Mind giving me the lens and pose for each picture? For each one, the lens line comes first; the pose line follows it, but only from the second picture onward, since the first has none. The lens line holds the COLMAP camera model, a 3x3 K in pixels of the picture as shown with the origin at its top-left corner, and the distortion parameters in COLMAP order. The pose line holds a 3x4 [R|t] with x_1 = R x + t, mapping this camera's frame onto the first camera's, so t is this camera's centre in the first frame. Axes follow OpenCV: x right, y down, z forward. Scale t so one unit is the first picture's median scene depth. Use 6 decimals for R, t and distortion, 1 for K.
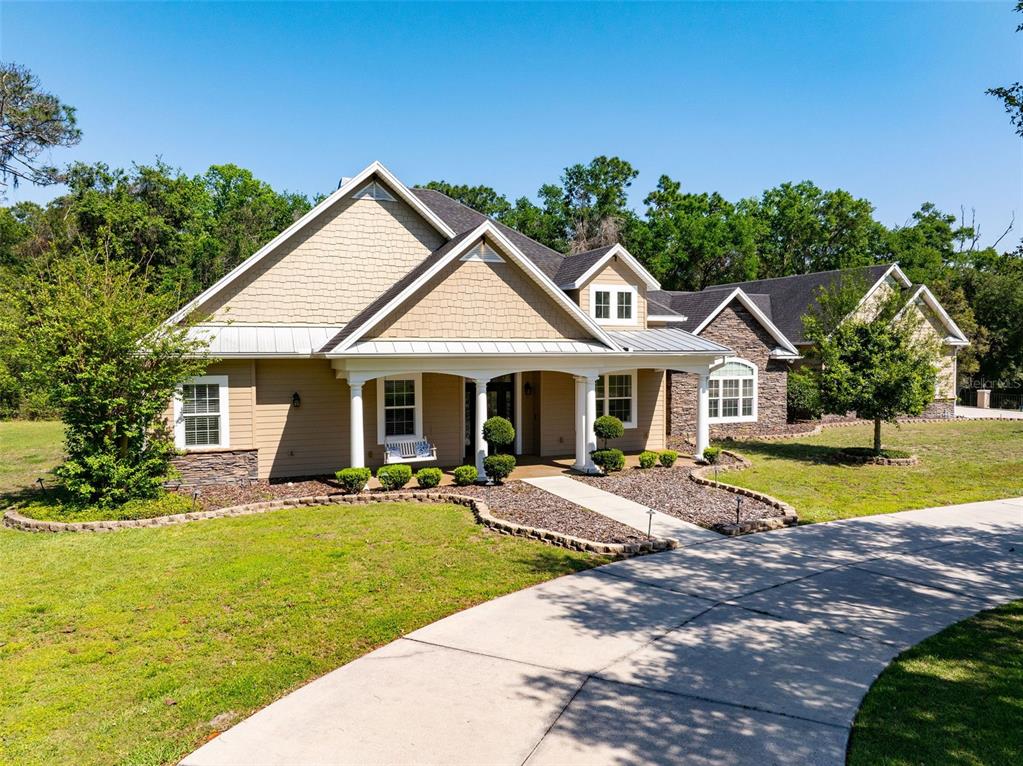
lens RADIAL K [[734.6, 0, 511.5], [0, 734.6, 383.0], [0, 0, 1]] dist [-0.072504, 0.001230]
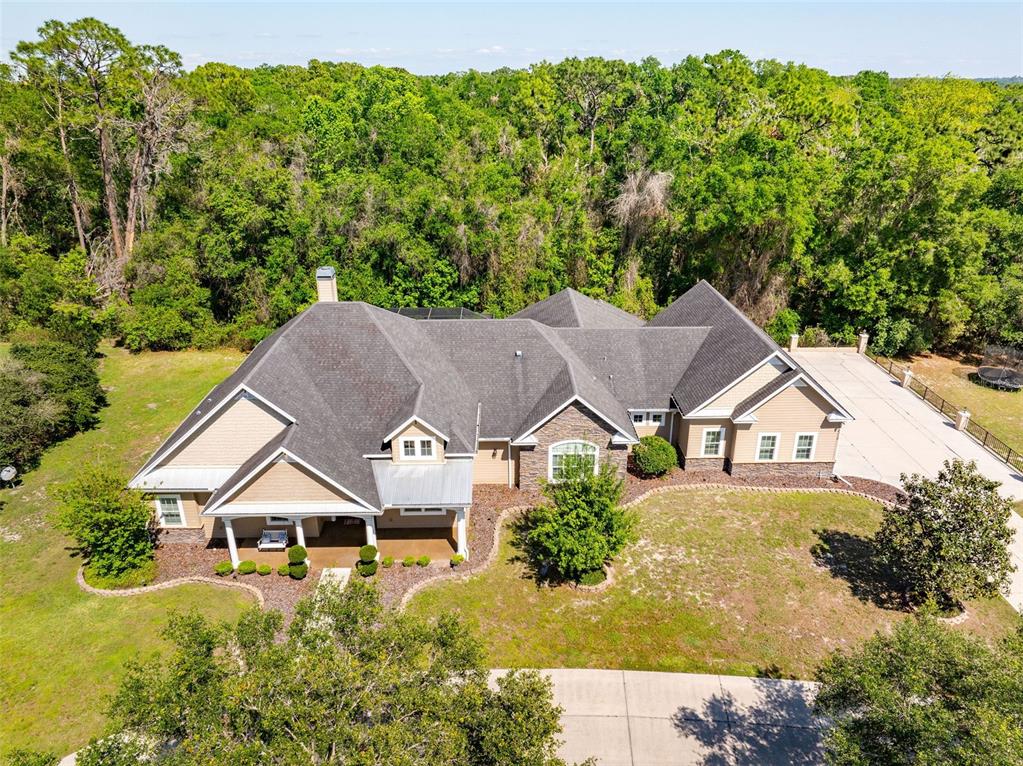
lens RADIAL K [[716.8, 0, 511.5], [0, 716.8, 383.0], [0, 0, 1]] dist [-0.063842, 0.047823]
pose [[0.936423, 0.134375, -0.324122, 0.776614], [-0.015749, 0.938926, 0.343759, -0.739335], [0.350519, -0.316799, 0.881348, -0.179108]]
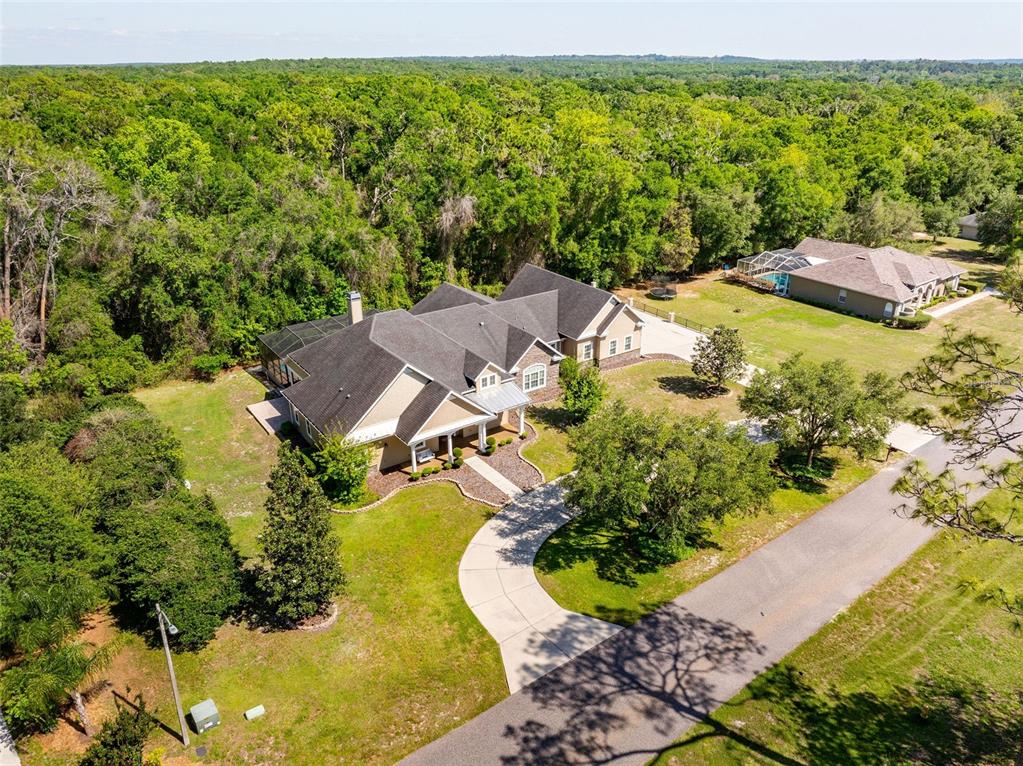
lens RADIAL K [[716.8, 0, 511.5], [0, 716.8, 383.0], [0, 0, 1]] dist [-0.063842, 0.047823]
pose [[0.972501, -0.097993, 0.211280, -0.326194], [0.014169, 0.930388, 0.366302, -1.044815], [-0.232467, -0.353235, 0.906192, -1.357086]]
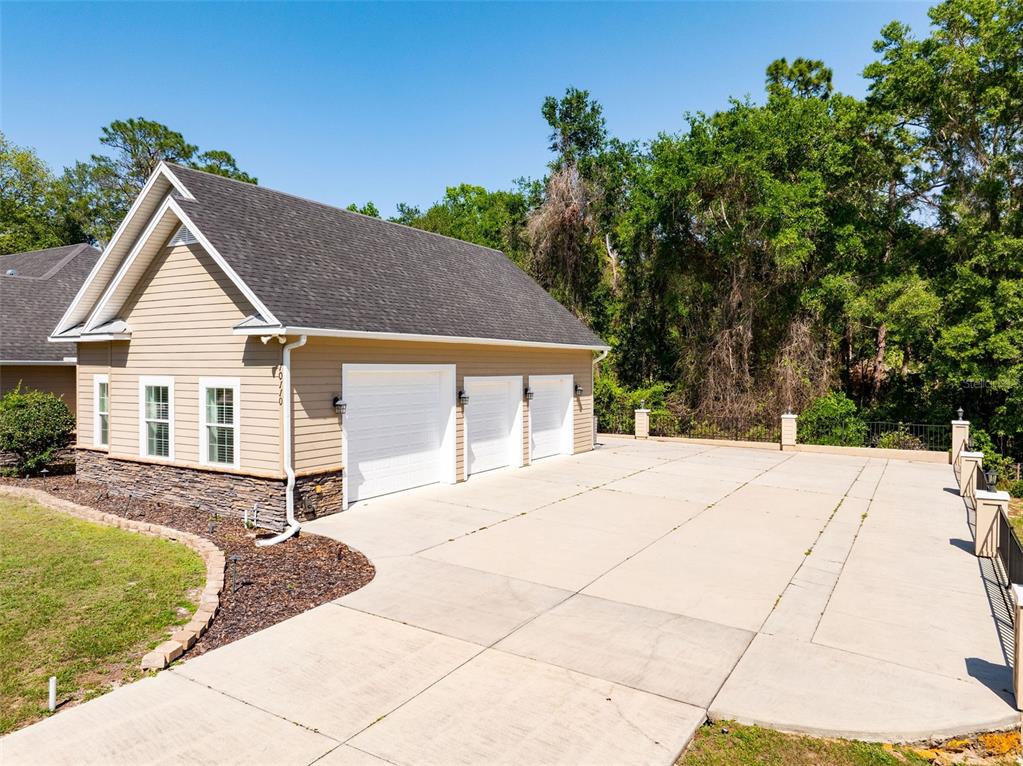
lens RADIAL K [[716.8, 0, 511.5], [0, 716.8, 383.0], [0, 0, 1]] dist [-0.063842, 0.047823]
pose [[0.610613, 0.006599, -0.791902, 1.554113], [-0.049250, 0.998346, -0.029657, -0.033539], [0.790396, 0.057110, 0.609928, 1.382018]]
